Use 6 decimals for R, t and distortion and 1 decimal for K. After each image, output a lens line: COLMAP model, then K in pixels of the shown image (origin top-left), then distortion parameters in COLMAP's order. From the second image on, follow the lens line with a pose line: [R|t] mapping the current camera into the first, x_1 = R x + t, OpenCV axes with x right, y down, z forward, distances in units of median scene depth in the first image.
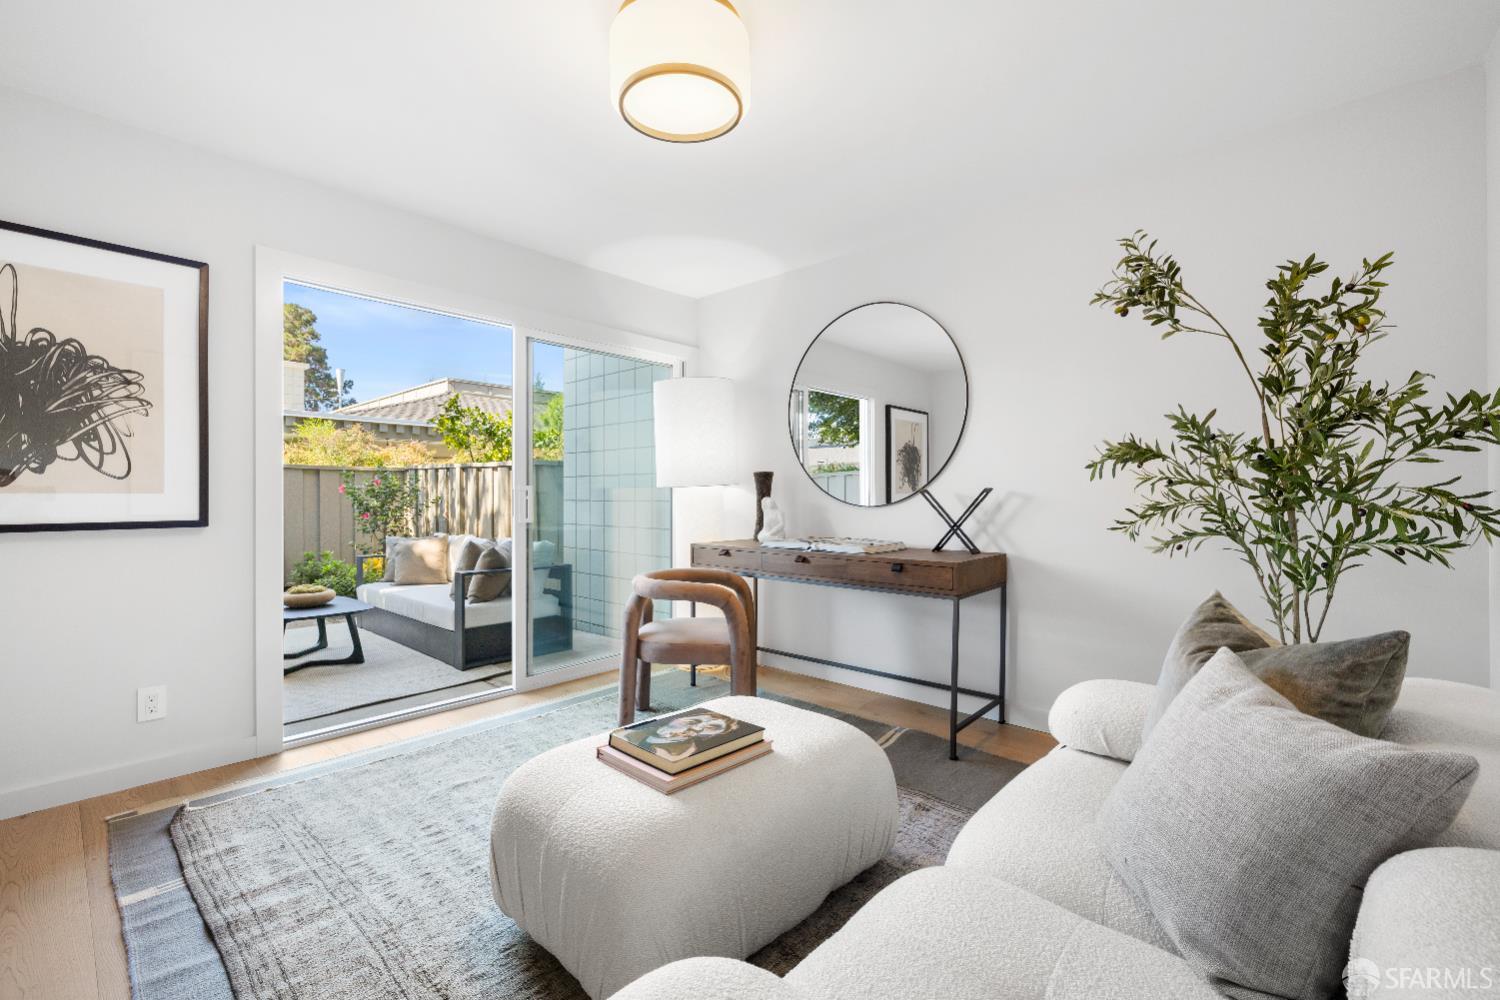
lens RADIAL K [[631.6, 0, 748.8], [0, 631.6, 482.4], [0, 0, 1]] dist [-0.000542, -0.000229]
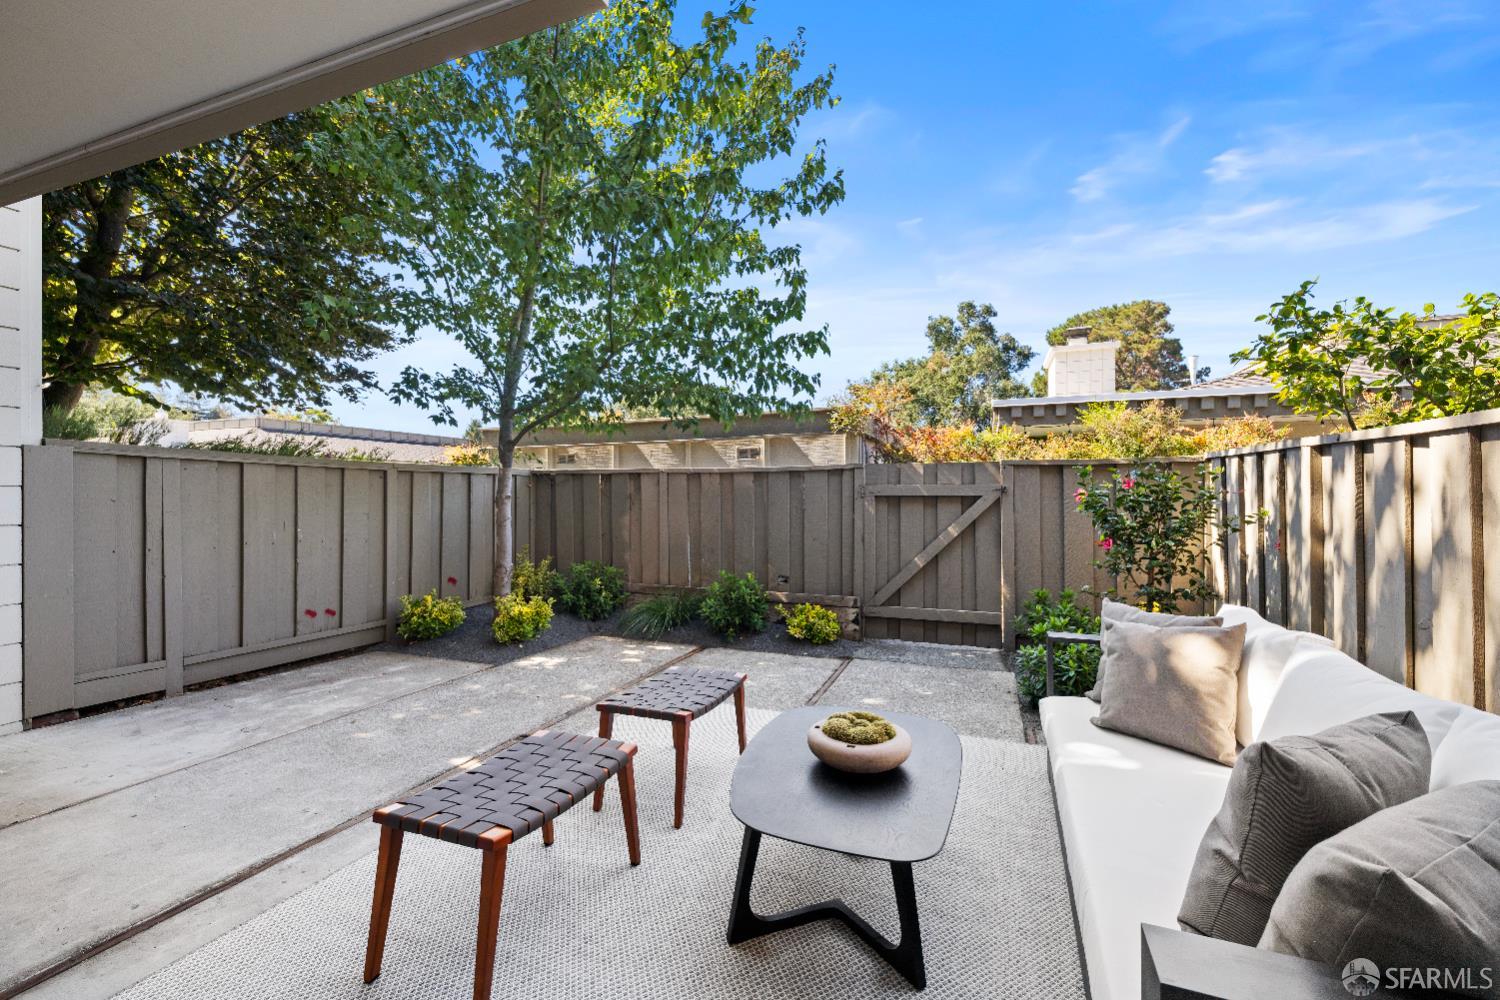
lens RADIAL K [[631.6, 0, 748.8], [0, 631.6, 482.4], [0, 0, 1]] dist [-0.000542, -0.000229]
pose [[0.357948, -0.009027, -0.933698, -0.128091], [0.010427, 0.999930, -0.005670, -0.000547], [0.933683, -0.007706, 0.358016, 0.323017]]
